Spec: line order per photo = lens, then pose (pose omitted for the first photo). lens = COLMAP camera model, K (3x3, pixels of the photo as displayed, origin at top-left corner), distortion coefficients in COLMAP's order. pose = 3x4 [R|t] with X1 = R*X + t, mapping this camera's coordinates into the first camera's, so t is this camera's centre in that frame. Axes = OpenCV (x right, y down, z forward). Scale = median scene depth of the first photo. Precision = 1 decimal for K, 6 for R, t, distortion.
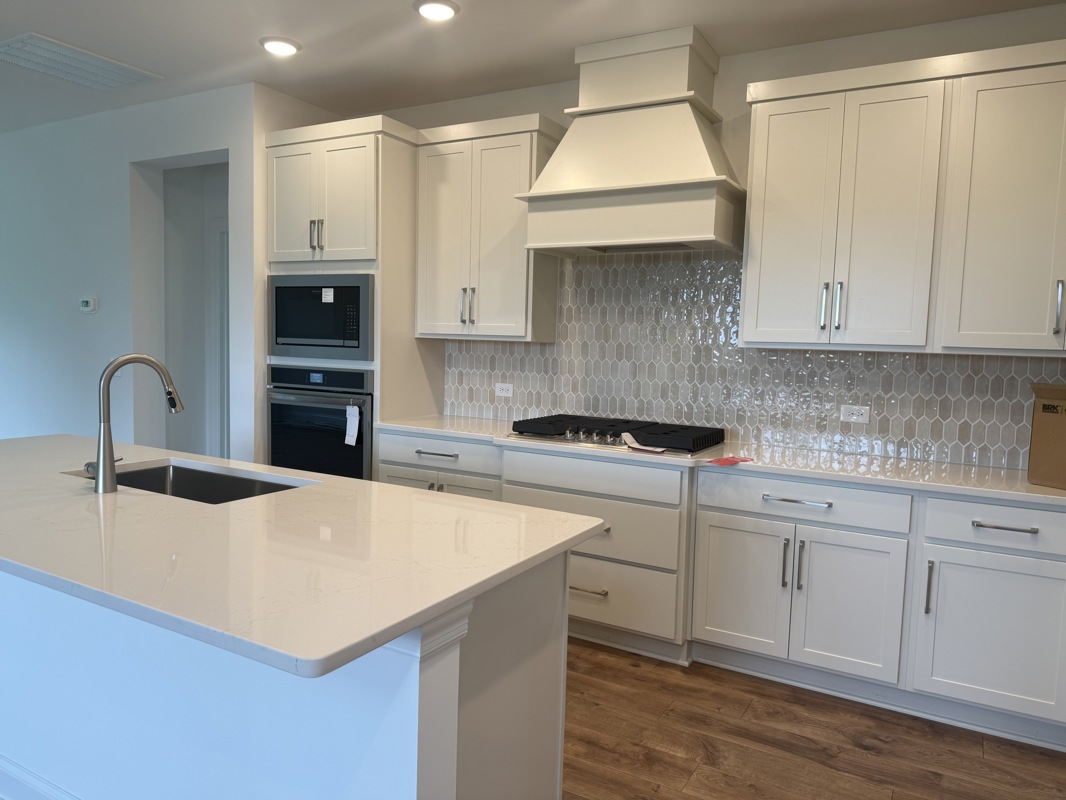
lens RADIAL K [[731.4, 0, 533.0], [0, 731.4, 400.0], [0, 0, 1]] dist [0.101251, -0.117608]
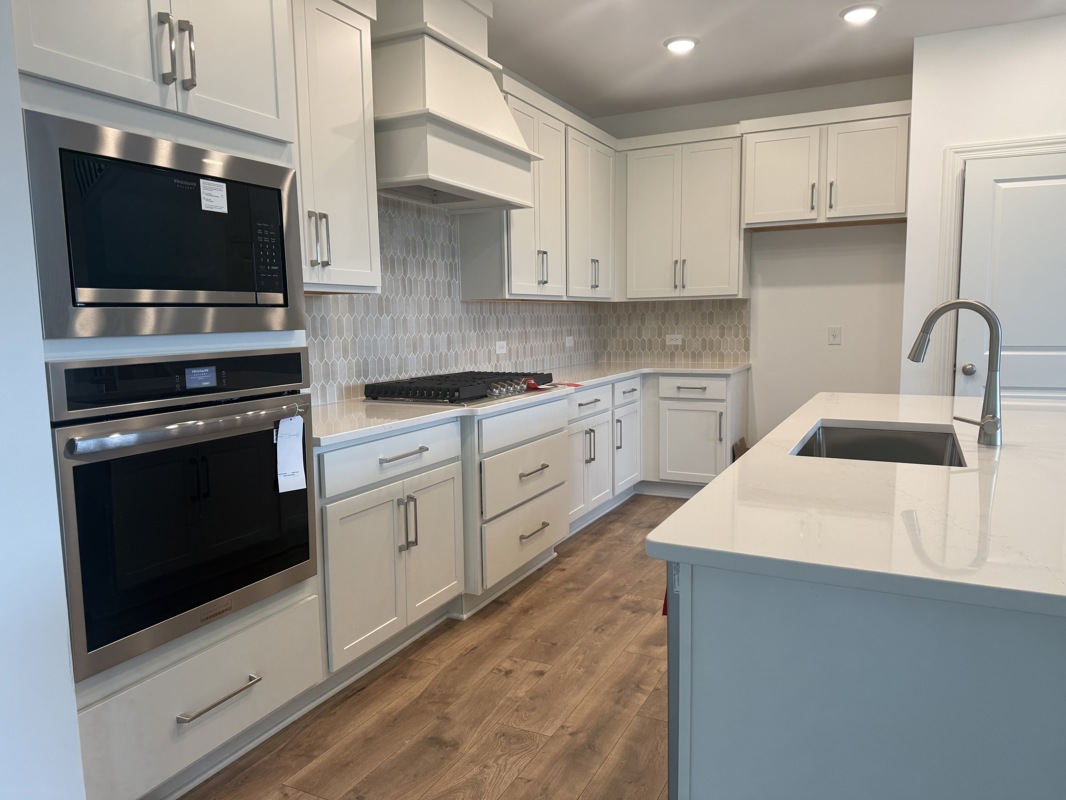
lens RADIAL K [[731.2, 0, 533.0], [0, 731.2, 400.0], [0, 0, 1]] dist [0.161288, -0.235416]
pose [[-0.030852, -0.145095, 0.988937, -0.887445], [0.090751, 0.984914, 0.147336, -0.076484], [-0.995396, 0.094292, -0.017219, 0.942564]]
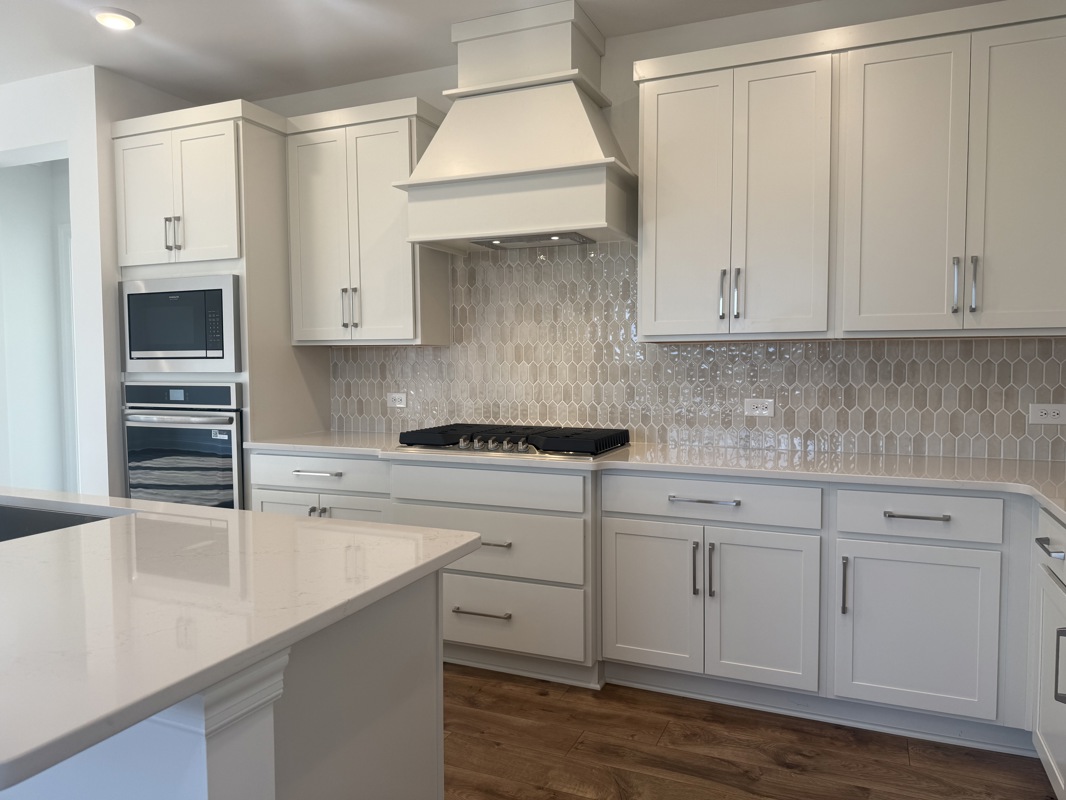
lens RADIAL K [[731.2, 0, 533.0], [0, 731.2, 400.0], [0, 0, 1]] dist [0.161288, -0.235416]
pose [[0.993414, -0.041867, 0.106653, 0.039506], [0.044378, 0.998788, -0.021281, 0.016251], [-0.105633, 0.025874, 0.994068, 0.076975]]
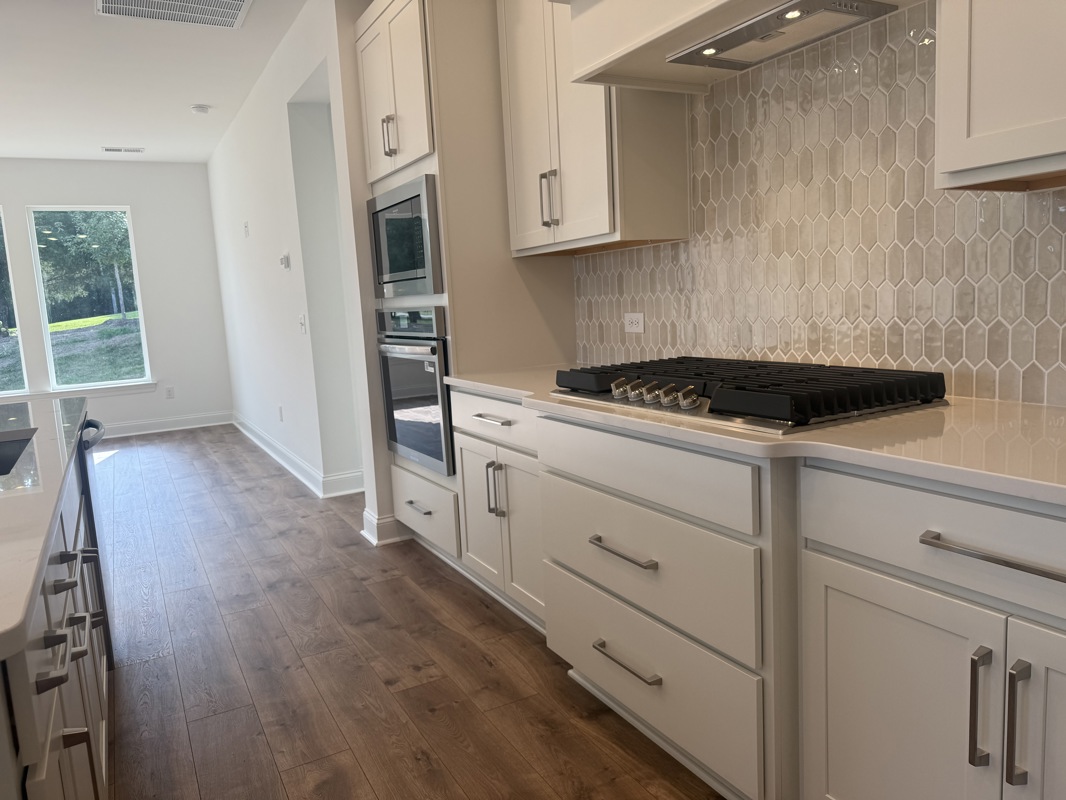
lens RADIAL K [[740.1, 0, 533.0], [0, 740.1, 400.0], [0, 0, 1]] dist [0.080946, -0.118229]
pose [[0.845310, -0.006238, -0.534240, 0.298000], [0.041863, 0.997631, 0.054588, 0.018998], [0.532634, -0.068509, 0.843569, 0.457837]]
